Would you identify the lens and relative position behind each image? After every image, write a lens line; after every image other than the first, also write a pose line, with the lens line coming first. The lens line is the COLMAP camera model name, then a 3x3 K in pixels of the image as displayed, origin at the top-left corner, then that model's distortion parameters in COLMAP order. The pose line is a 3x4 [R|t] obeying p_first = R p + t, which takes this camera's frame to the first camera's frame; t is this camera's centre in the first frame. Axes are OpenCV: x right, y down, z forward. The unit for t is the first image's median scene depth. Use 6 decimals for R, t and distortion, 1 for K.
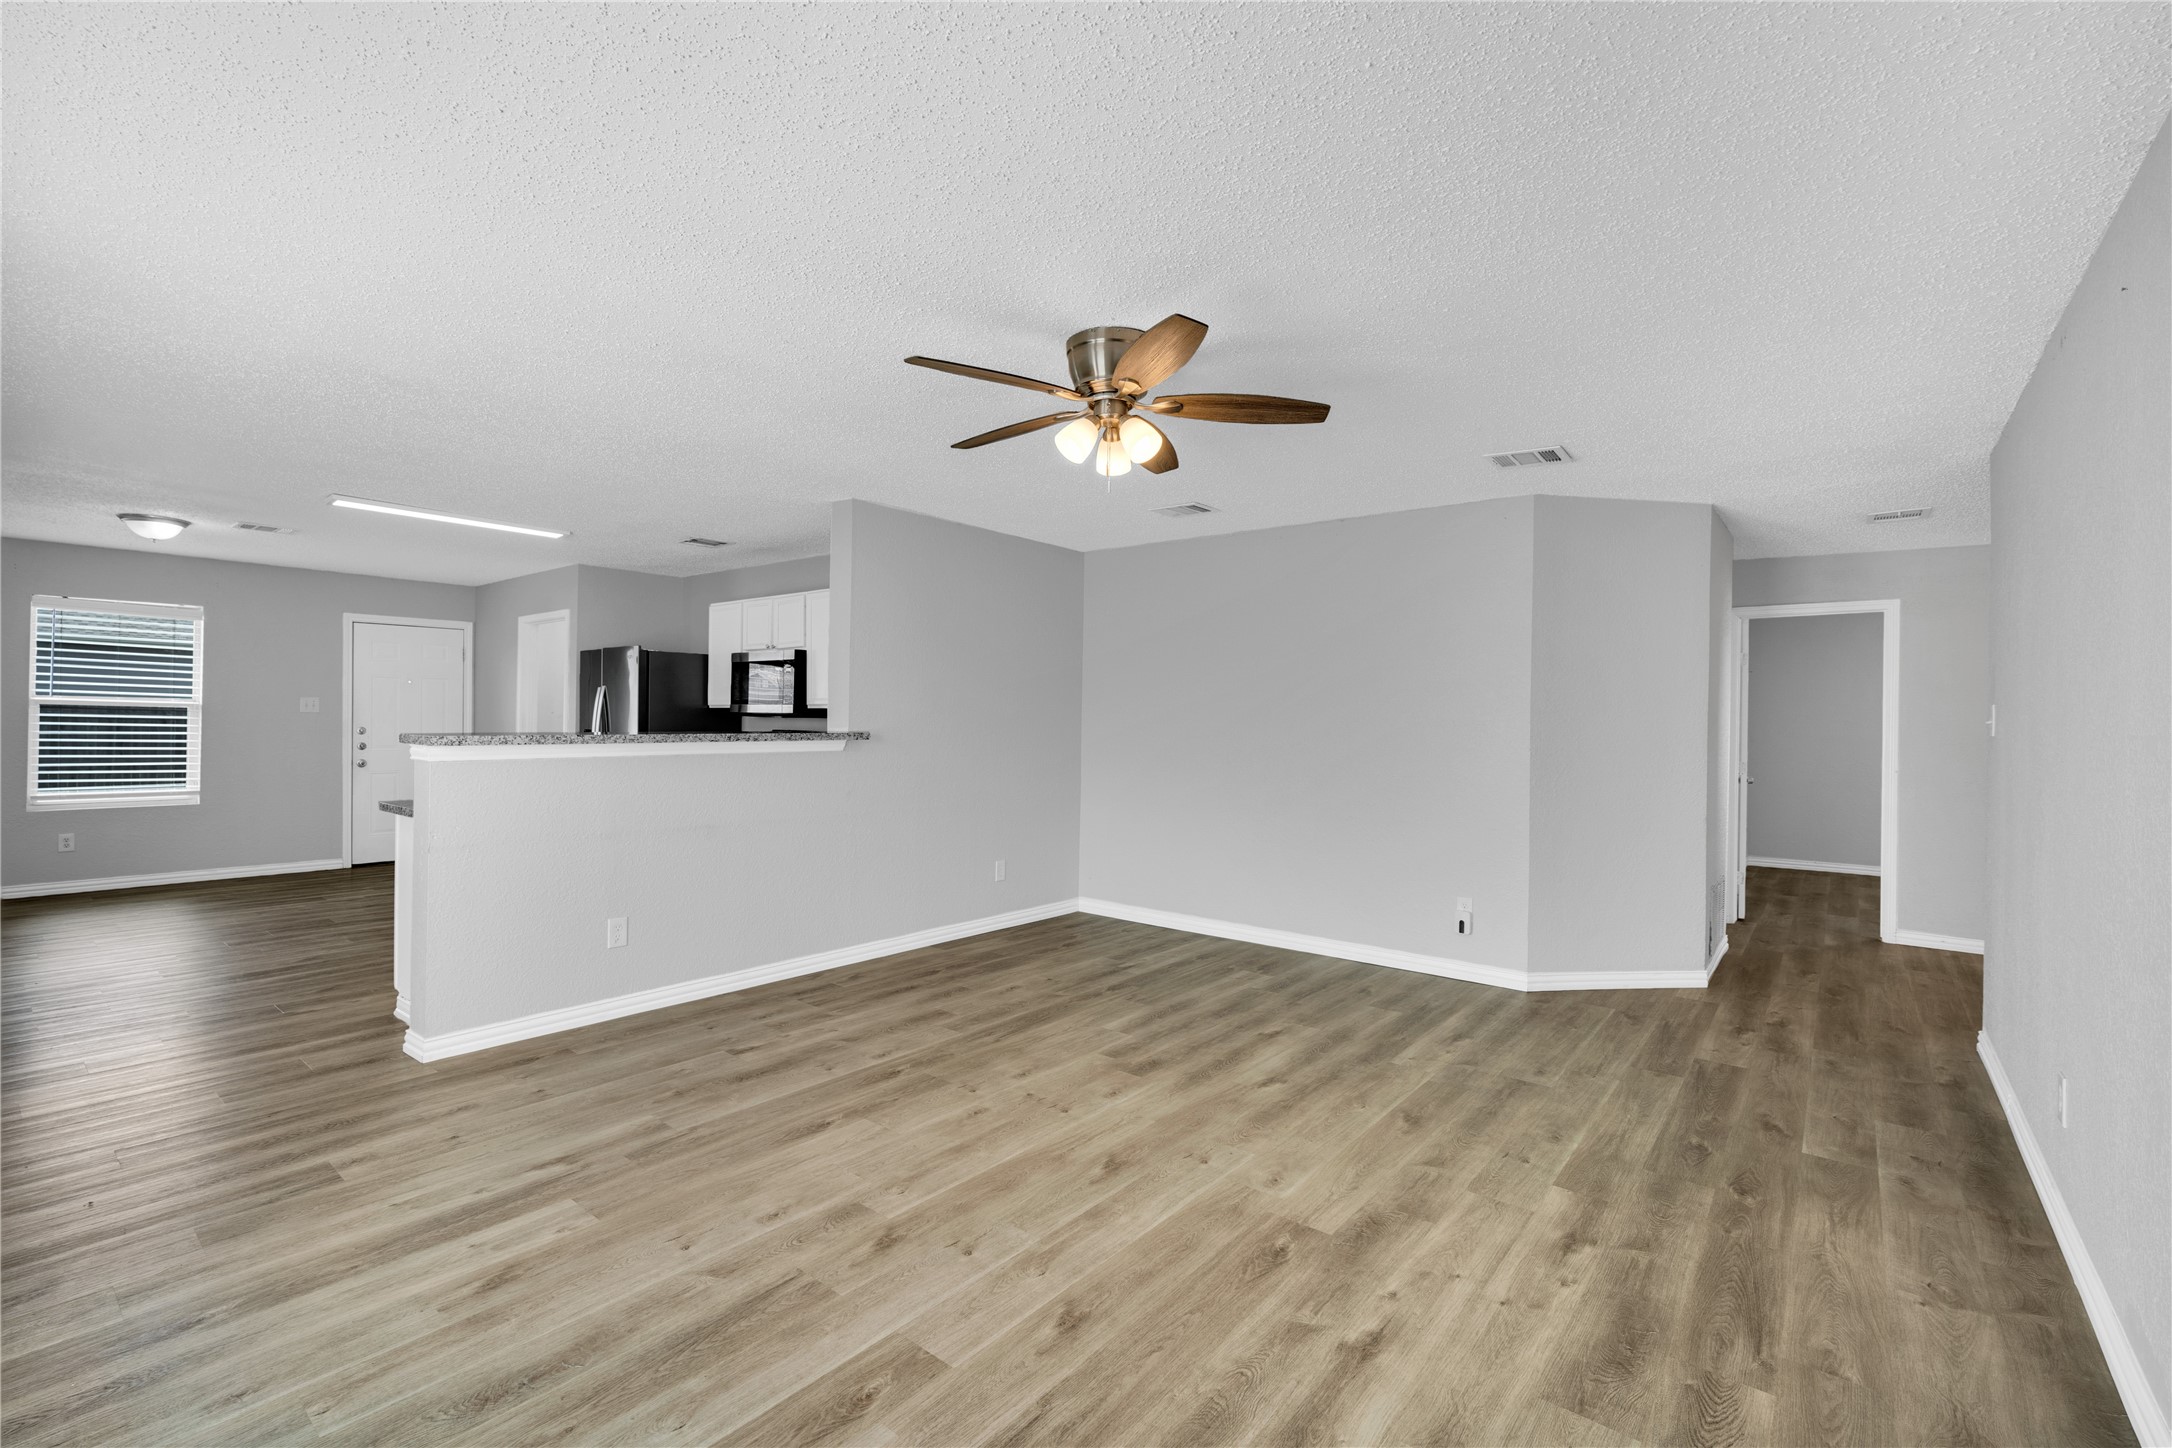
lens RADIAL K [[945.9, 0, 1083.6], [0, 945.9, 718.1], [0, 0, 1]] dist [-0.014437, 0.004918]
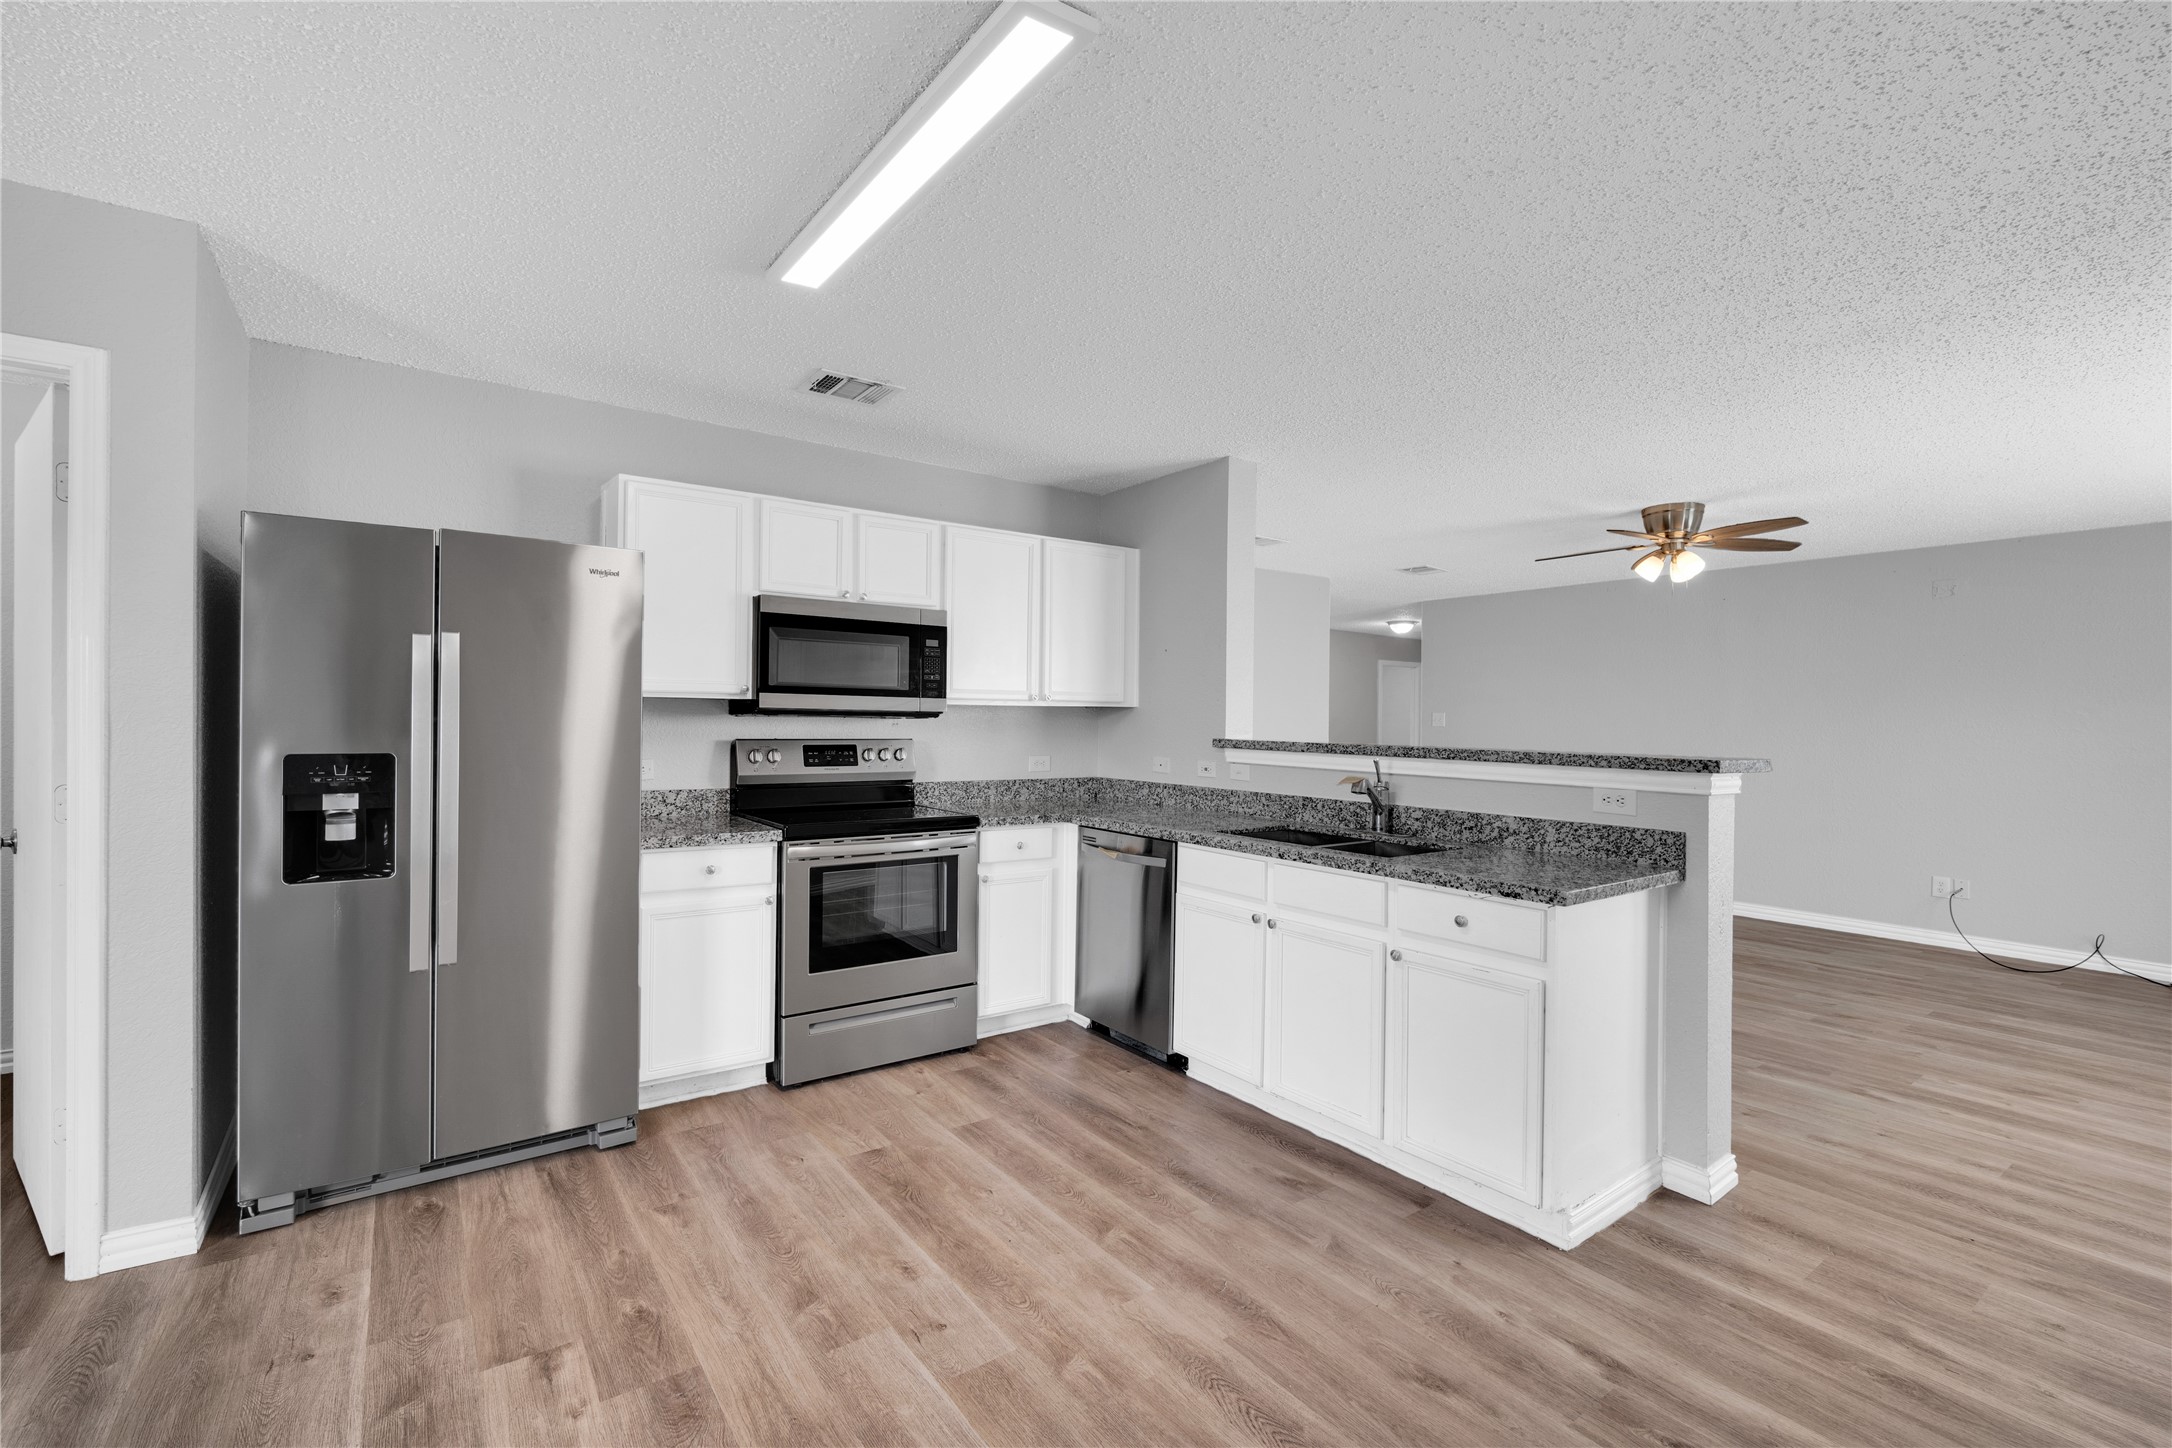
lens RADIAL K [[945.9, 0, 1080.7], [0, 945.9, 721.7], [0, 0, 1]] dist [-0.014437, 0.004918]
pose [[0.261533, -0.012008, 0.965120, -1.465493], [-0.014491, 0.999761, 0.016366, -0.016991], [-0.965086, -0.018266, 0.261297, 1.225171]]
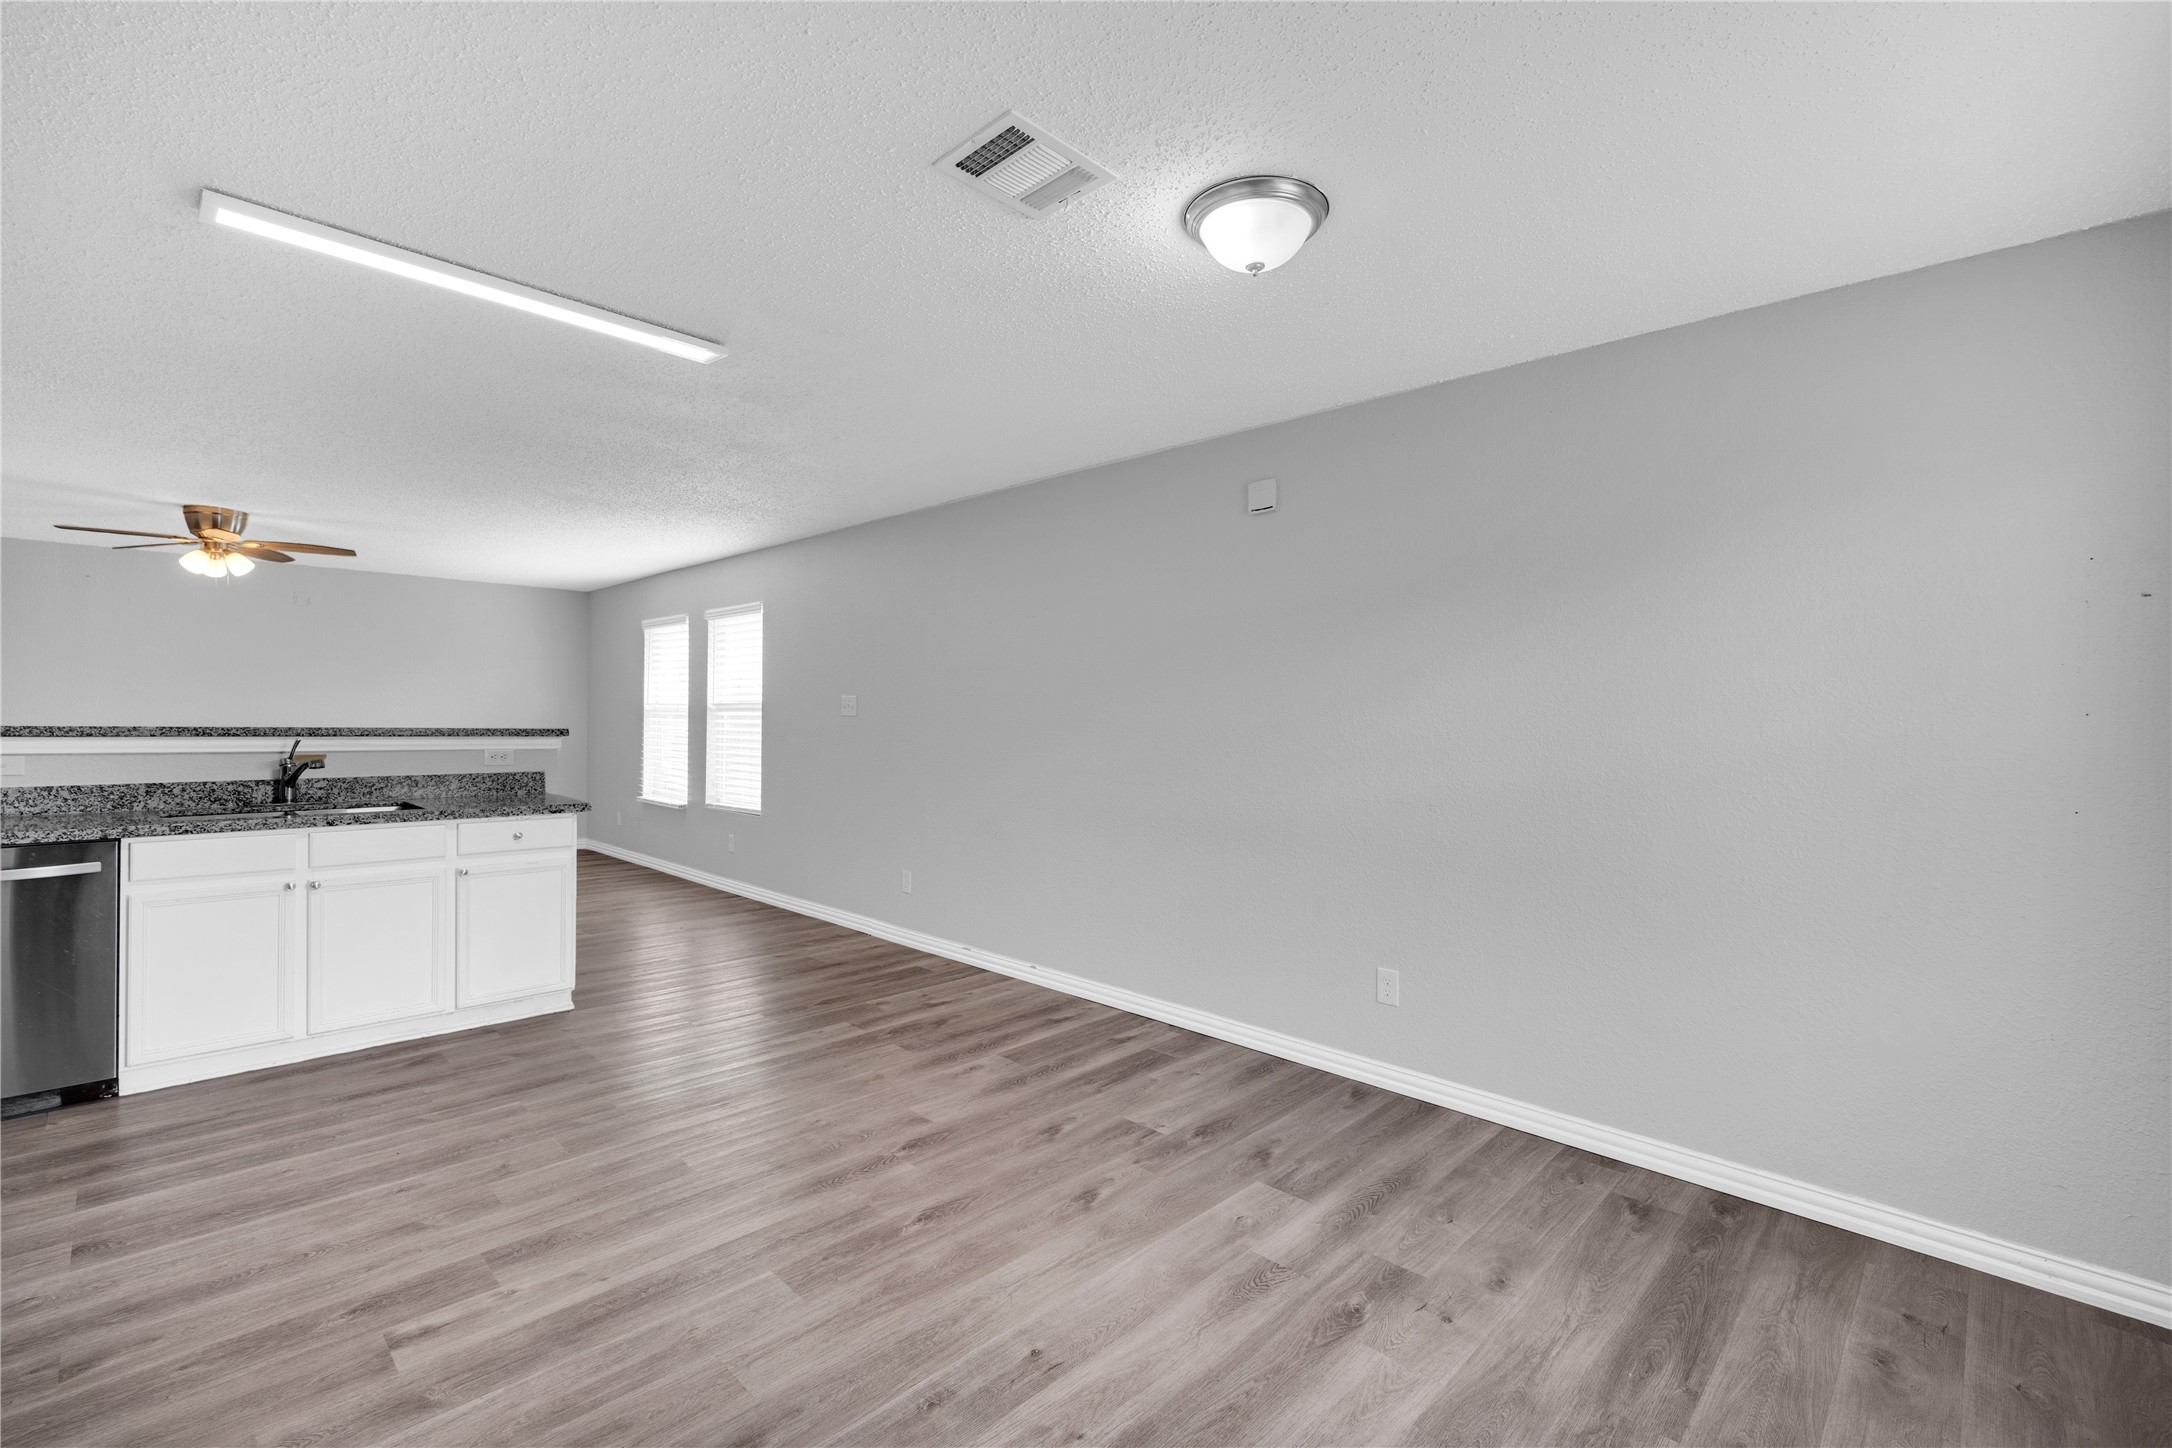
lens RADIAL K [[945.9, 0, 1081.8], [0, 945.9, 717.1], [0, 0, 1]] dist [-0.014437, 0.004918]
pose [[-0.995261, -0.024813, 0.094021, -1.469711], [-0.025243, 0.999676, -0.003383, -0.012690], [-0.093906, -0.005740, -0.995564, 2.111794]]
